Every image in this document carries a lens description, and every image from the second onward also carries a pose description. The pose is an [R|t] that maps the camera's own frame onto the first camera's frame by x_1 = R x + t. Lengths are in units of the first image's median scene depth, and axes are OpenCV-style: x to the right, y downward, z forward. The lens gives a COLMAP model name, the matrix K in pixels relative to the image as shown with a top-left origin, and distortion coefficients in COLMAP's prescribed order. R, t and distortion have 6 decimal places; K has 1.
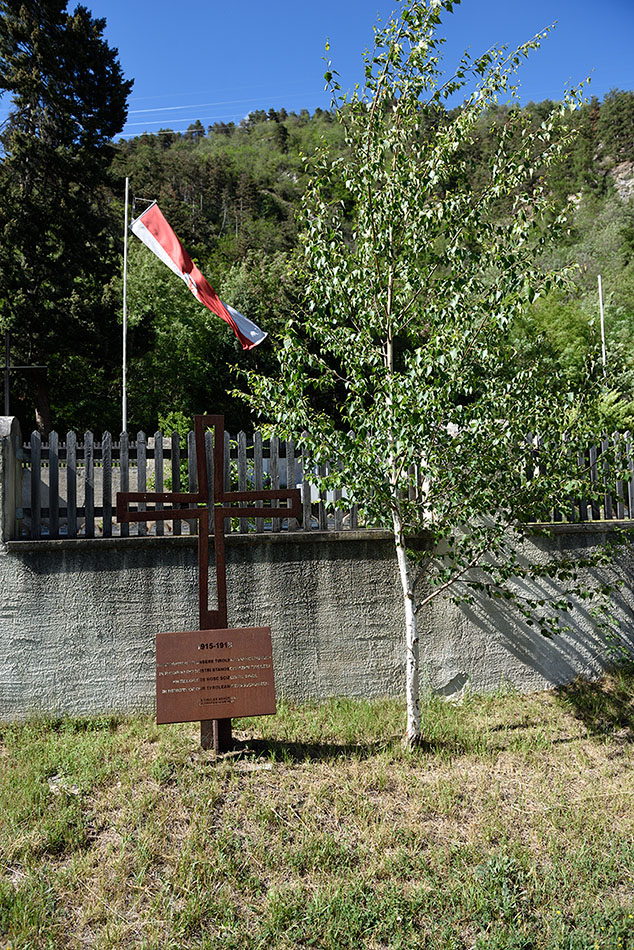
lens RADIAL K [[641.9, 0, 317.0], [0, 641.9, 475.0], [0, 0, 1]] dist [-0.042608, -0.002443]
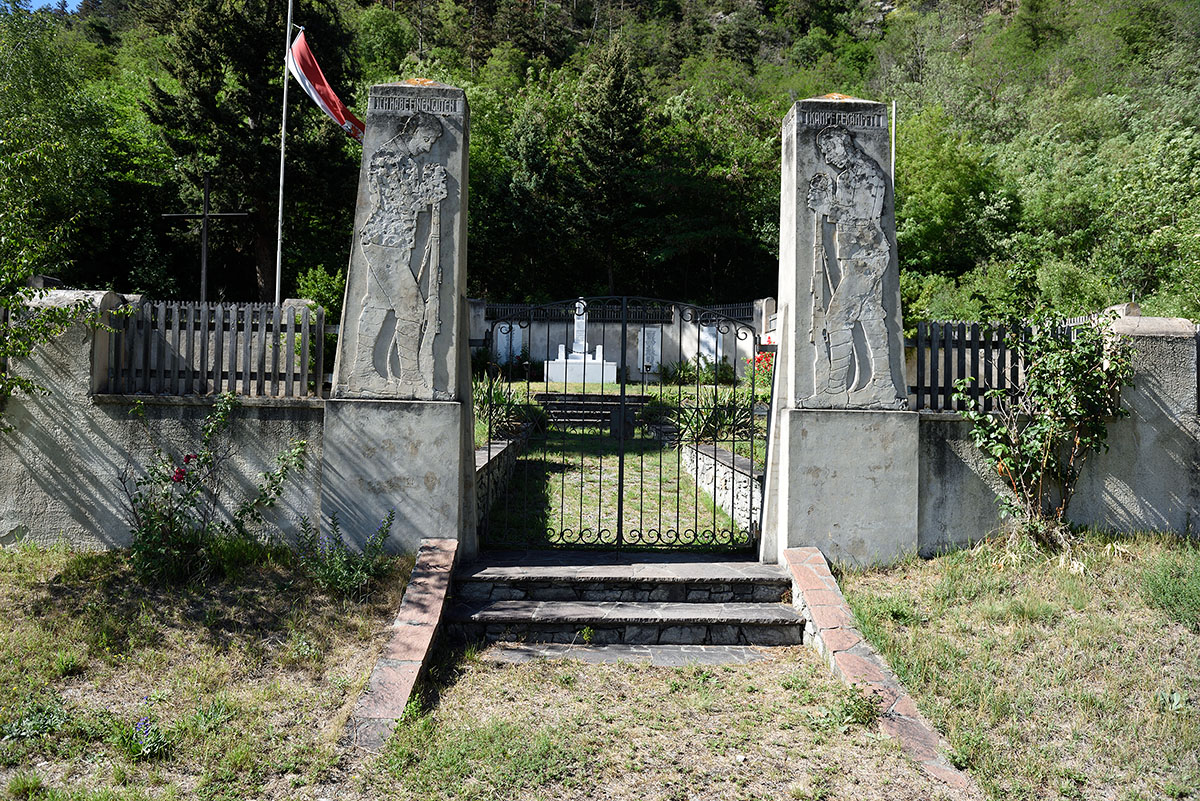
lens RADIAL K [[810.8, 0, 600.0], [0, 810.8, 400.5], [0, 0, 1]] dist [-0.042608, -0.002443]
pose [[0.984448, 0.051115, -0.168078, 0.252151], [-0.040235, 0.996907, 0.067512, -0.007613], [0.171009, -0.059700, 0.983459, -0.030399]]
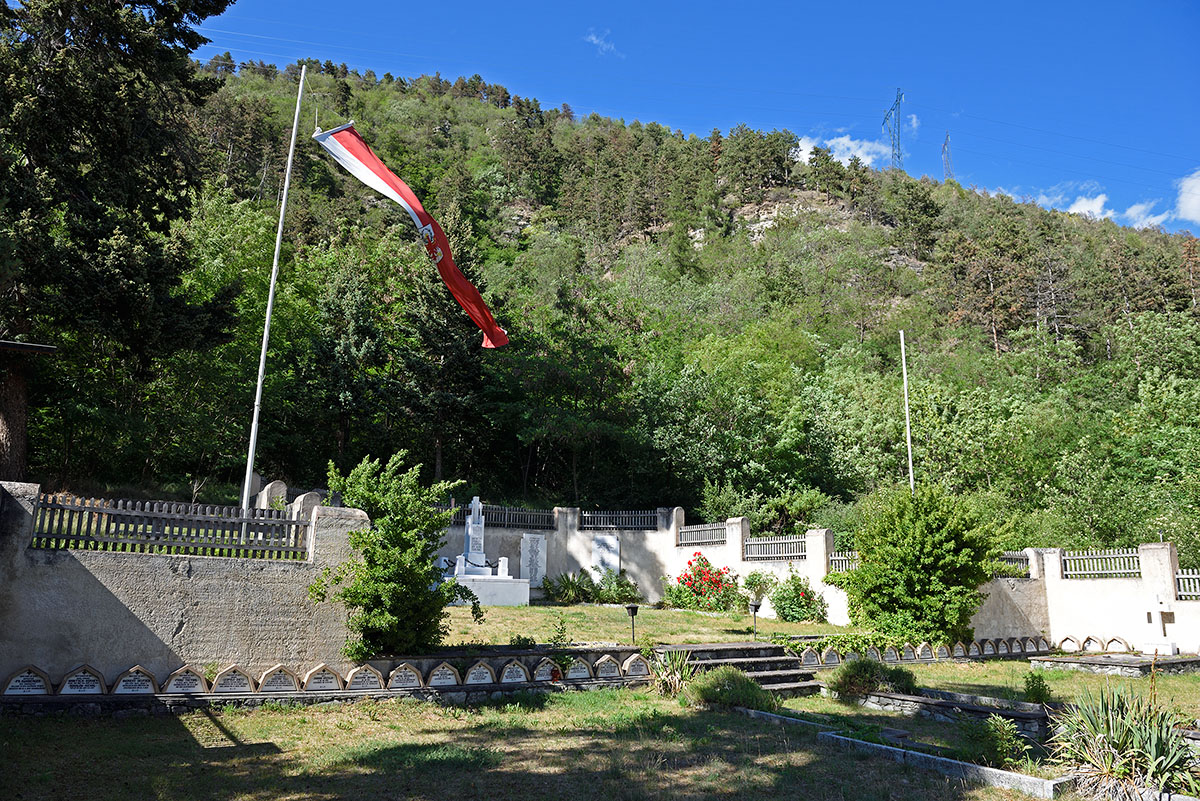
lens RADIAL K [[810.8, 0, 600.0], [0, 810.8, 400.5], [0, 0, 1]] dist [-0.042608, -0.002443]
pose [[0.943339, 0.114739, 0.311362, -0.159558], [-0.060664, 0.982135, -0.178130, -0.025911], [-0.326238, 0.149148, 0.933447, 0.169494]]
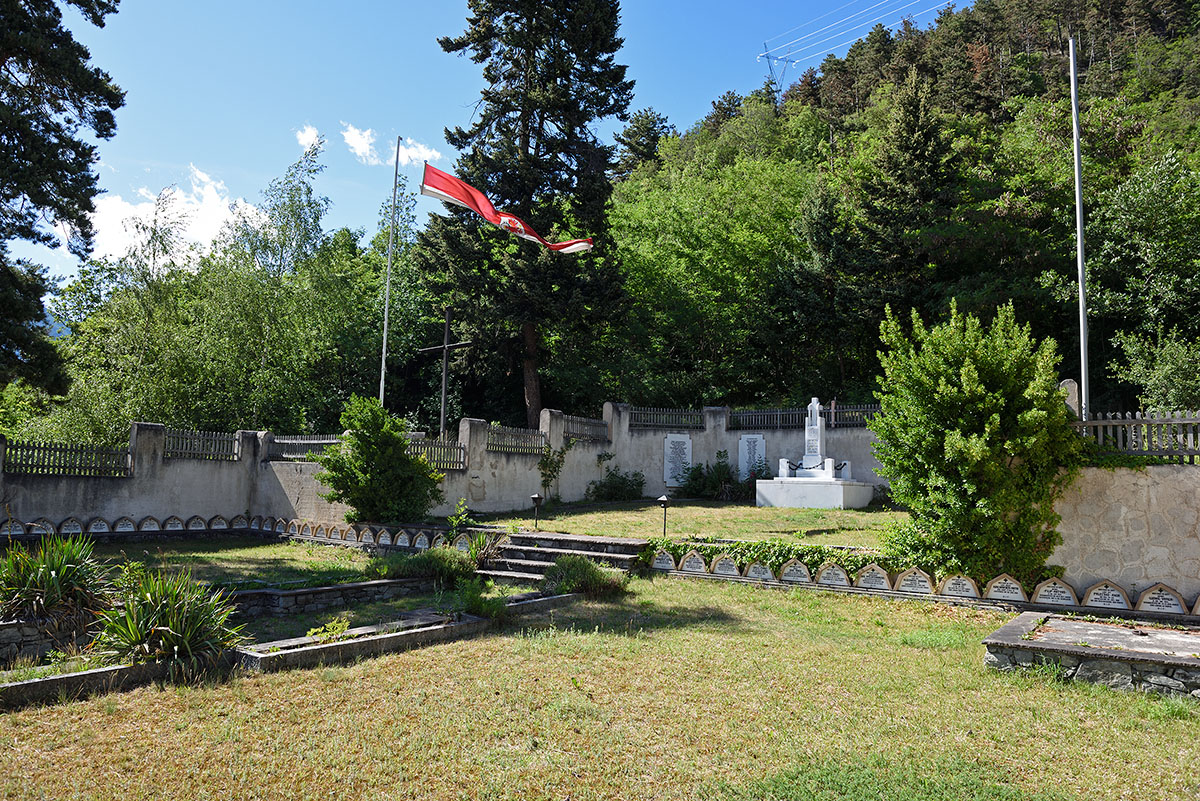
lens RADIAL K [[810.8, 0, 600.0], [0, 810.8, 400.5], [0, 0, 1]] dist [-0.042608, -0.002443]
pose [[0.666565, -0.034445, -0.744650, 0.553134], [0.003659, 0.999071, -0.042938, -0.034200], [0.745438, 0.025896, 0.666072, 0.329390]]
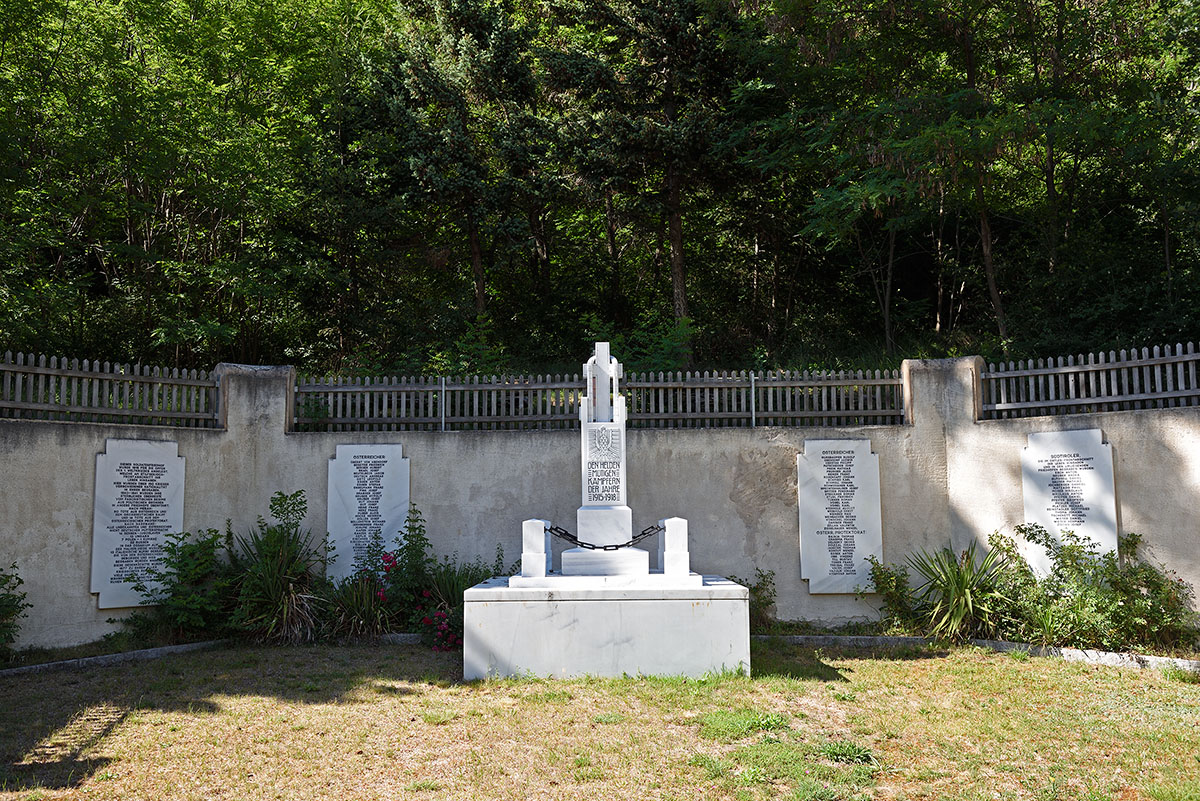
lens RADIAL K [[1071.9, 0, 600.0], [0, 1071.9, 400.5], [0, 0, 1]] dist [-0.009201, 0.003673]
pose [[0.978556, -0.003646, -0.205946, 0.106652], [-0.005104, 0.999107, -0.041941, -0.034839], [0.205915, 0.042093, 0.977664, 0.715460]]
